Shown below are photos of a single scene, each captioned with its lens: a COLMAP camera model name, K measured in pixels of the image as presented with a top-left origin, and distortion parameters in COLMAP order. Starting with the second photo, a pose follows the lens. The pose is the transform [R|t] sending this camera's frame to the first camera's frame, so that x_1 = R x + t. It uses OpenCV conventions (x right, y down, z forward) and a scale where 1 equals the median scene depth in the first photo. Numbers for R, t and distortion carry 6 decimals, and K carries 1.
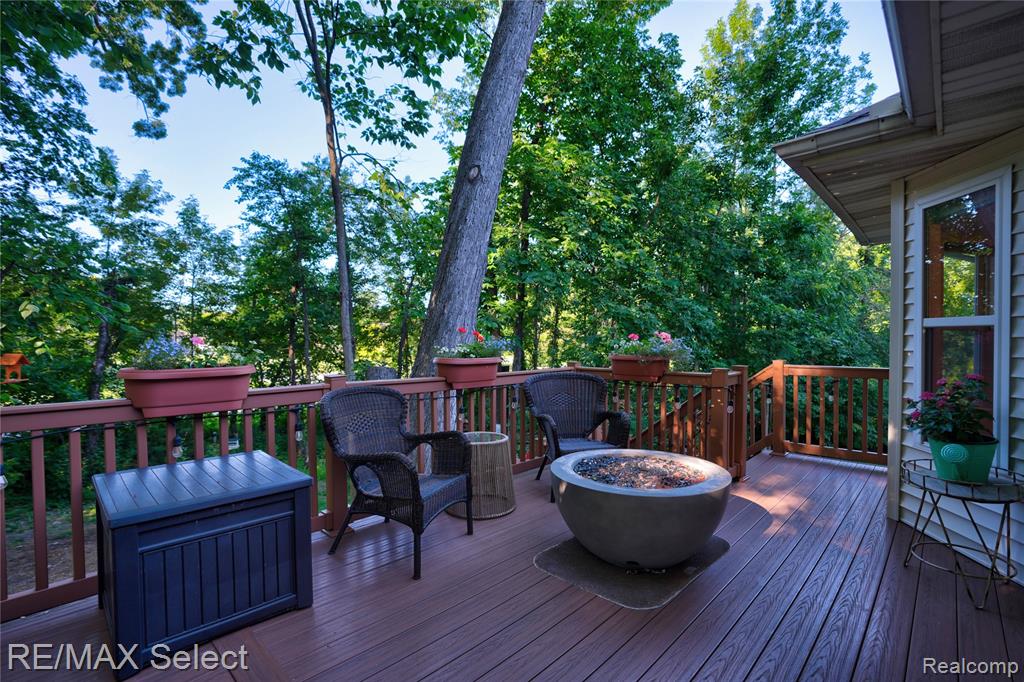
lens RADIAL K [[475.7, 0, 512.7], [0, 475.7, 340.9], [0, 0, 1]] dist [-0.043933, 0.009912]
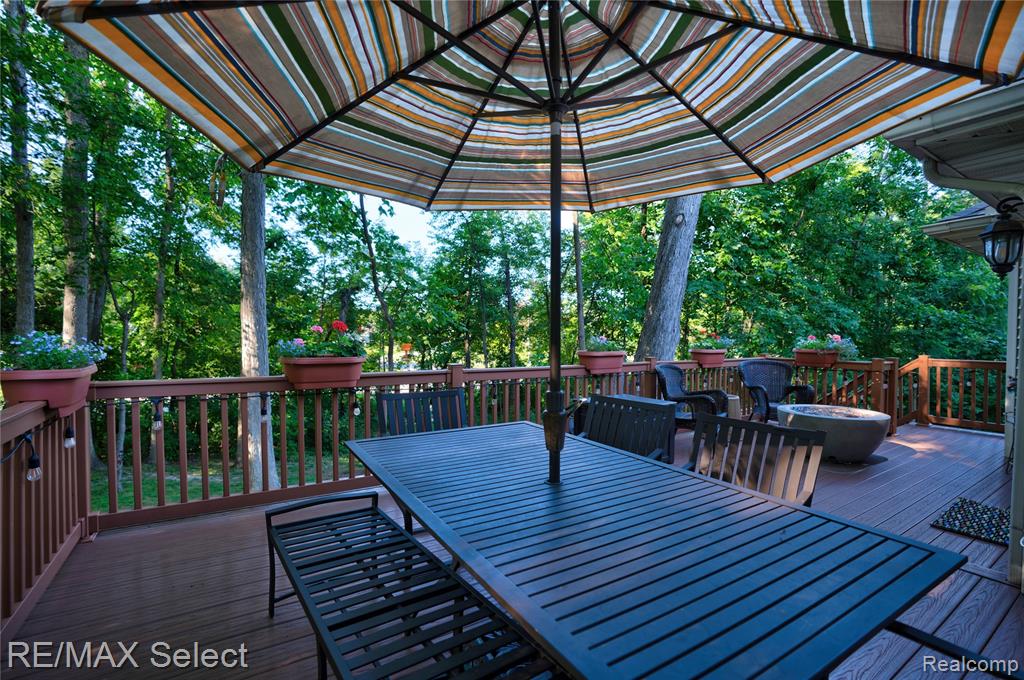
lens RADIAL K [[475.7, 0, 503.0], [0, 475.7, 339.0], [0, 0, 1]] dist [-0.043933, 0.009912]
pose [[0.973189, 0.011488, -0.229719, -0.232453], [-0.010312, 0.999927, 0.006319, -0.001180], [0.229775, -0.003780, 0.973236, -0.430335]]
